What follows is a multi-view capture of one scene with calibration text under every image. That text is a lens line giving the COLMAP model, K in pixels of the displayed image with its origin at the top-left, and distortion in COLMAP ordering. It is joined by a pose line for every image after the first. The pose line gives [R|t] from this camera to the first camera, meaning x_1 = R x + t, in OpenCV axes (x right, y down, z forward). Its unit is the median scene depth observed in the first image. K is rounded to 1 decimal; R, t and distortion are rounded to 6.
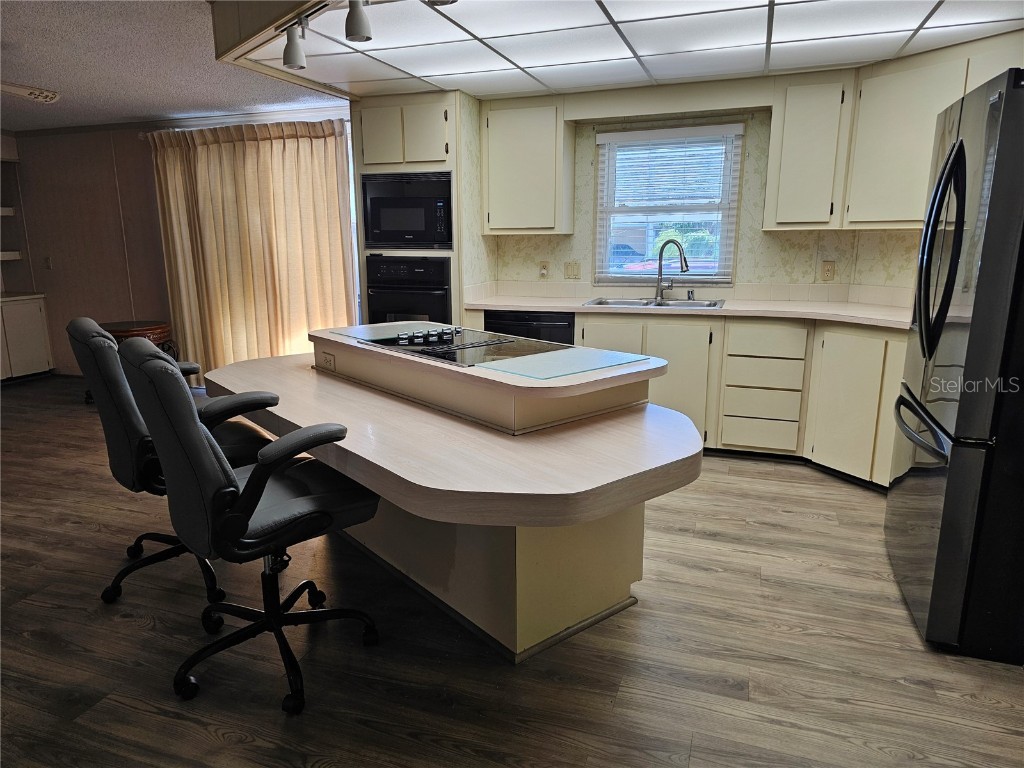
lens RADIAL K [[679.3, 0, 512.0], [0, 679.3, 384.0], [0, 0, 1]] dist [0.039417, -0.000238]
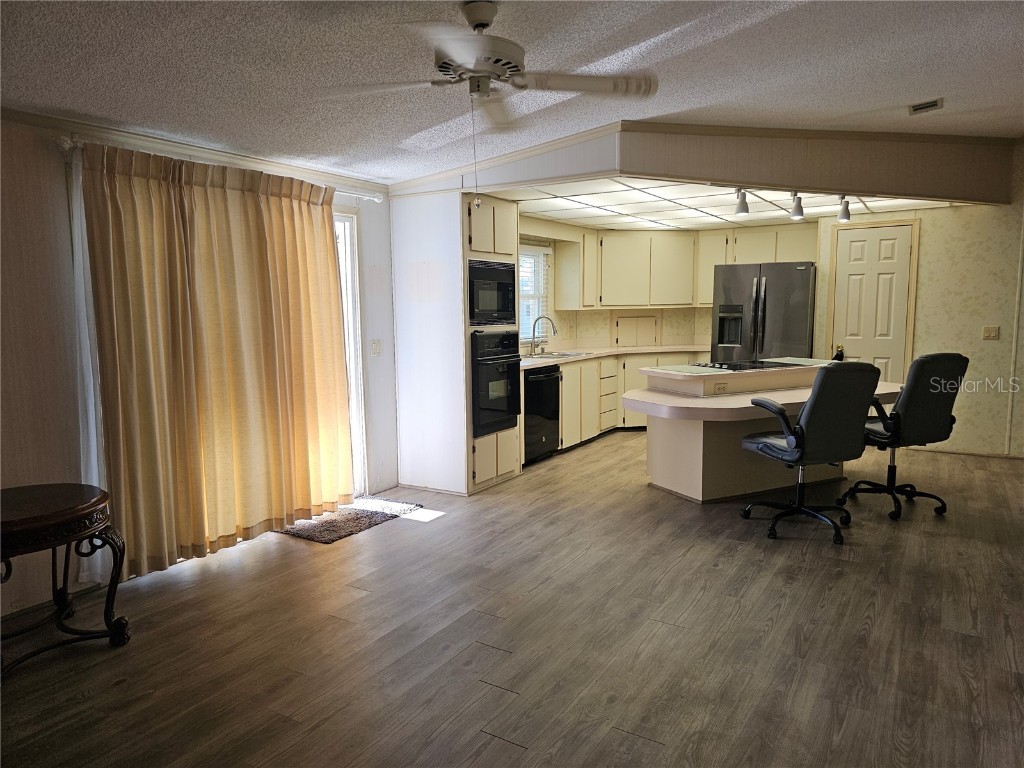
lens RADIAL K [[659.5, 0, 512.0], [0, 659.5, 384.0], [0, 0, 1]] dist [0.079737, -0.000191]
pose [[0.227093, -0.106668, 0.968014, -1.303706], [0.229306, 0.971894, 0.053301, -0.161272], [-0.946492, 0.209867, 0.245170, 0.754449]]
